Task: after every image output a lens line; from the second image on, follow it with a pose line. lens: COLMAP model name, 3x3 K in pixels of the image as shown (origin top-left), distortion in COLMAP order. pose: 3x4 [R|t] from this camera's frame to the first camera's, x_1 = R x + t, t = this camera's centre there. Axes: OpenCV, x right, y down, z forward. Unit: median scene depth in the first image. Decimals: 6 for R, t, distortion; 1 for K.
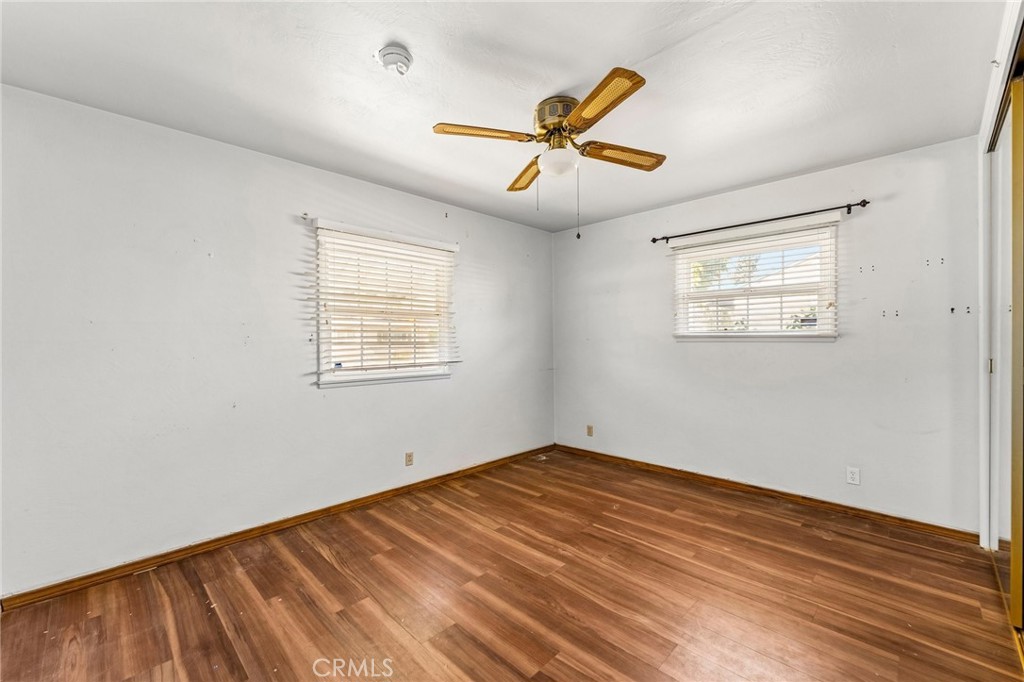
lens RADIAL K [[415.1, 0, 512.6], [0, 415.1, 340.6], [0, 0, 1]] dist [0.001309, -0.000950]
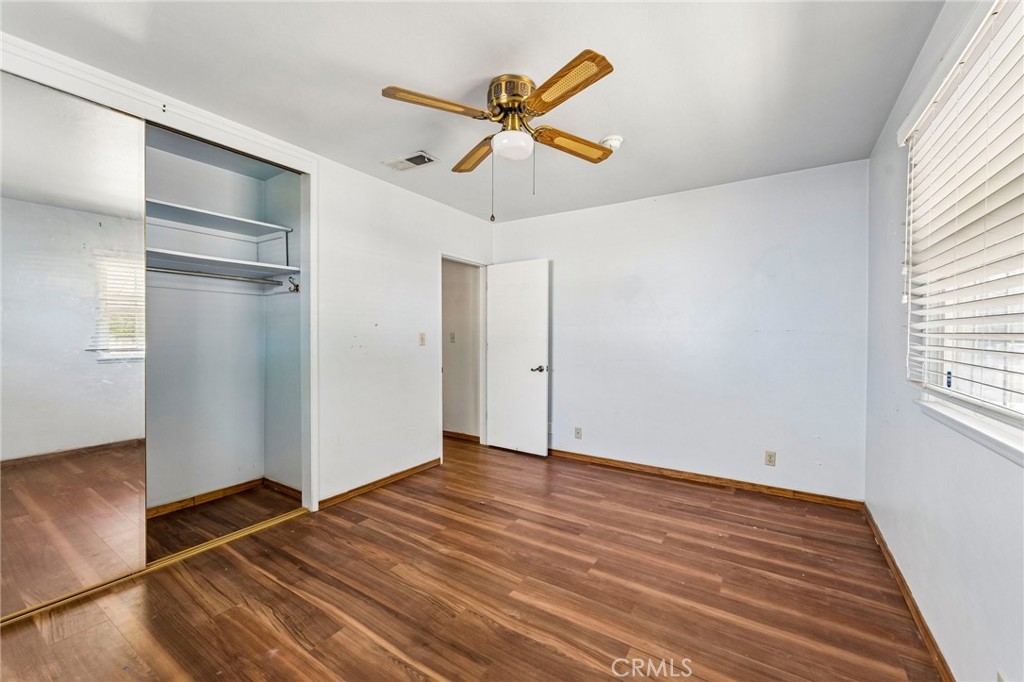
lens RADIAL K [[415.1, 0, 511.4], [0, 415.1, 337.5], [0, 0, 1]] dist [0.001309, -0.000950]
pose [[-0.979461, 0.004999, -0.201573, 0.287285], [0.002515, 0.999918, 0.012581, -0.009296], [0.201619, 0.011816, -0.979393, 1.804789]]
